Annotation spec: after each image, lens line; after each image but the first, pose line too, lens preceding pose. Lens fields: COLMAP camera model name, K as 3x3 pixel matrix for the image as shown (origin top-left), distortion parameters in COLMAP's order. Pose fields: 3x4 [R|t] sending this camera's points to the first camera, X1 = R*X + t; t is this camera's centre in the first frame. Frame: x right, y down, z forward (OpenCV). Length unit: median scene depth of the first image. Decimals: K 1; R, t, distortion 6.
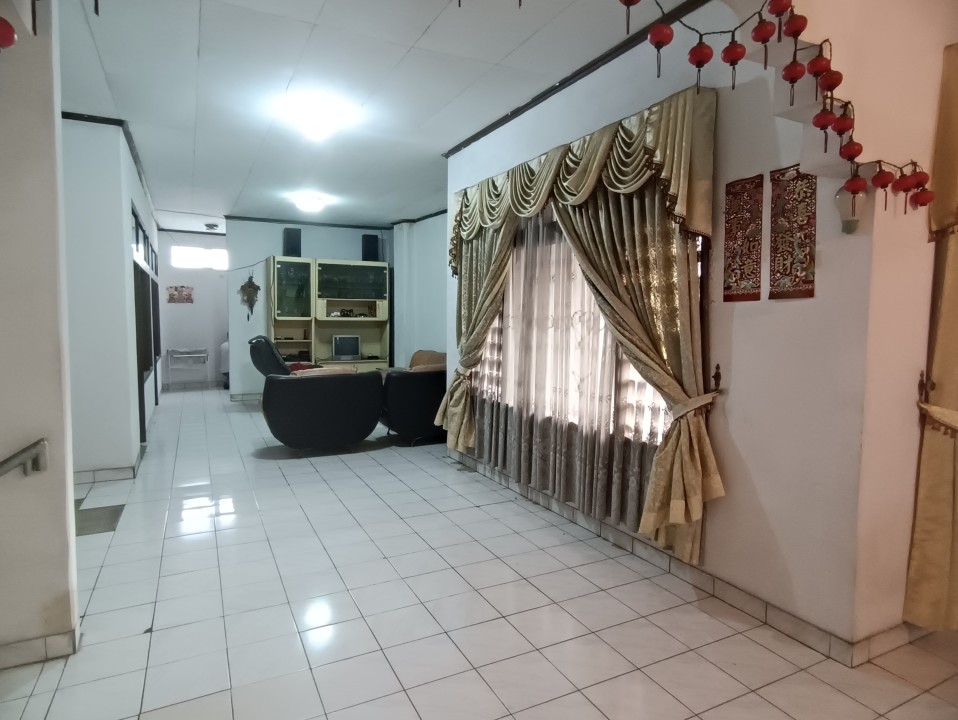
lens RADIAL K [[560.8, 0, 480.2], [0, 560.8, 361.3], [0, 0, 1]] dist [-0.019698, 0.012205]
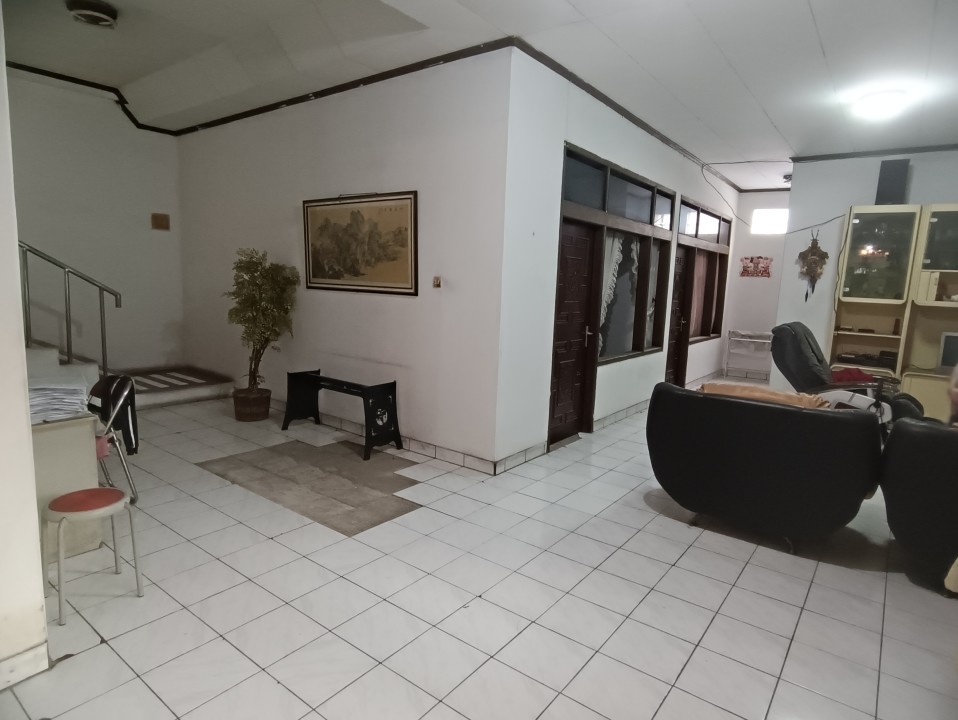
lens RADIAL K [[560.8, 0, 479.6], [0, 560.8, 361.0], [0, 0, 1]] dist [-0.019698, 0.012205]
pose [[0.446777, 0.137101, -0.884078, 0.046971], [-0.101513, 0.989575, 0.102161, -0.026616], [0.888867, 0.044102, 0.456037, 0.292736]]
